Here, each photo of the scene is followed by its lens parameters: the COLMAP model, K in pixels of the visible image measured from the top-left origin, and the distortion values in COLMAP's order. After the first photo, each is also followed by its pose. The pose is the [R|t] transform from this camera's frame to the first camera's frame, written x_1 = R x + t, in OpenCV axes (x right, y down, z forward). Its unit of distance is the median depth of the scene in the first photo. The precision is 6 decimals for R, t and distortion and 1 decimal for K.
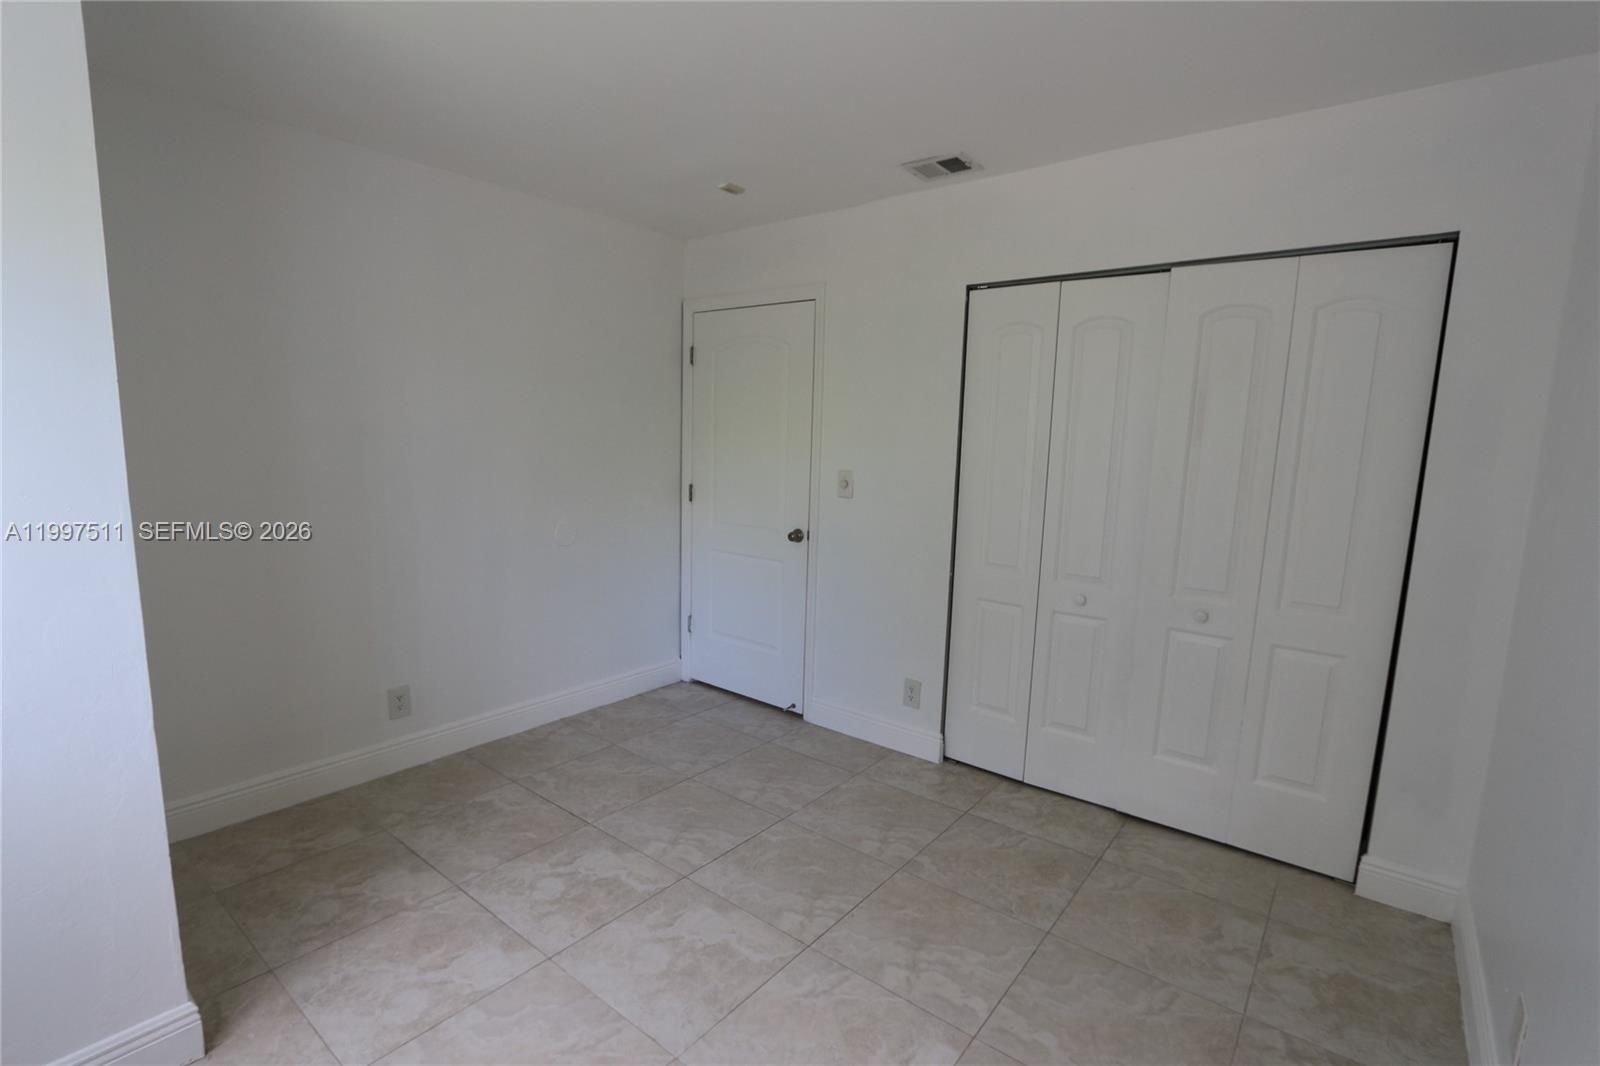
lens RADIAL K [[741.5, 0, 794.0], [0, 741.5, 545.0], [0, 0, 1]] dist [-0.020824, 0.003816]
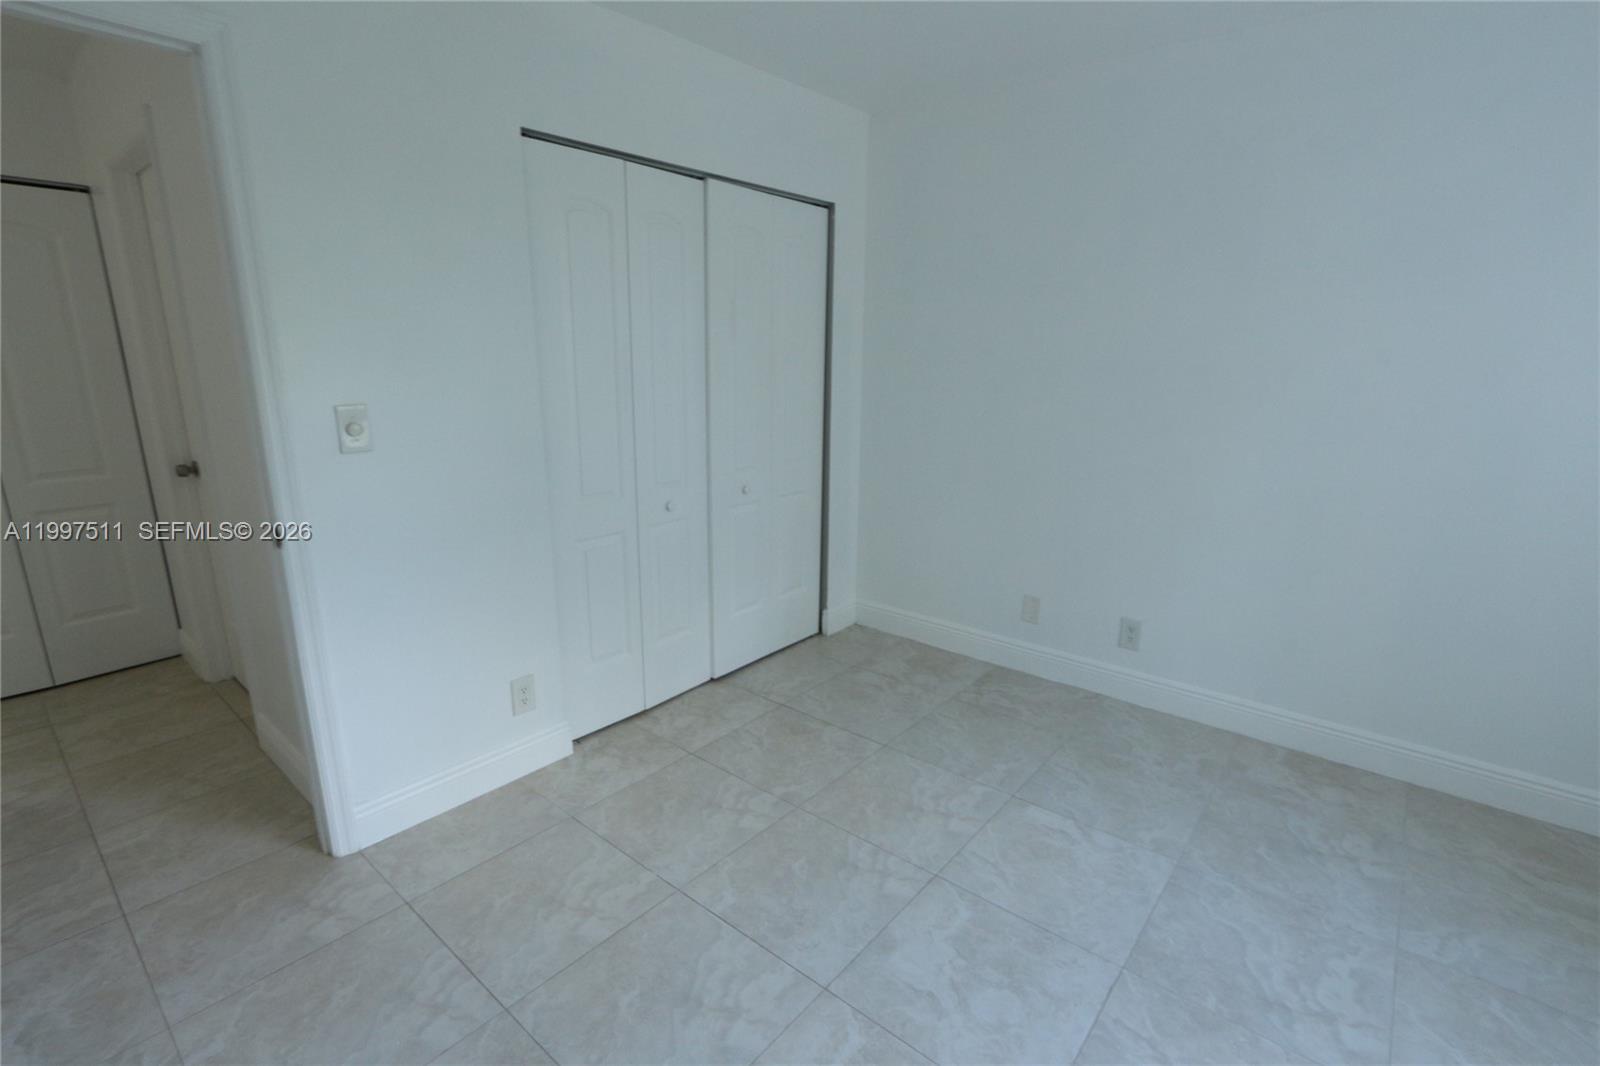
lens RADIAL K [[741.5, 0, 794.0], [0, 741.5, 545.0], [0, 0, 1]] dist [-0.020824, 0.003816]
pose [[0.028488, -0.275443, 0.960895, -0.673741], [0.139473, 0.952977, 0.269038, -0.140309], [-0.989816, 0.126355, 0.065566, 0.885437]]
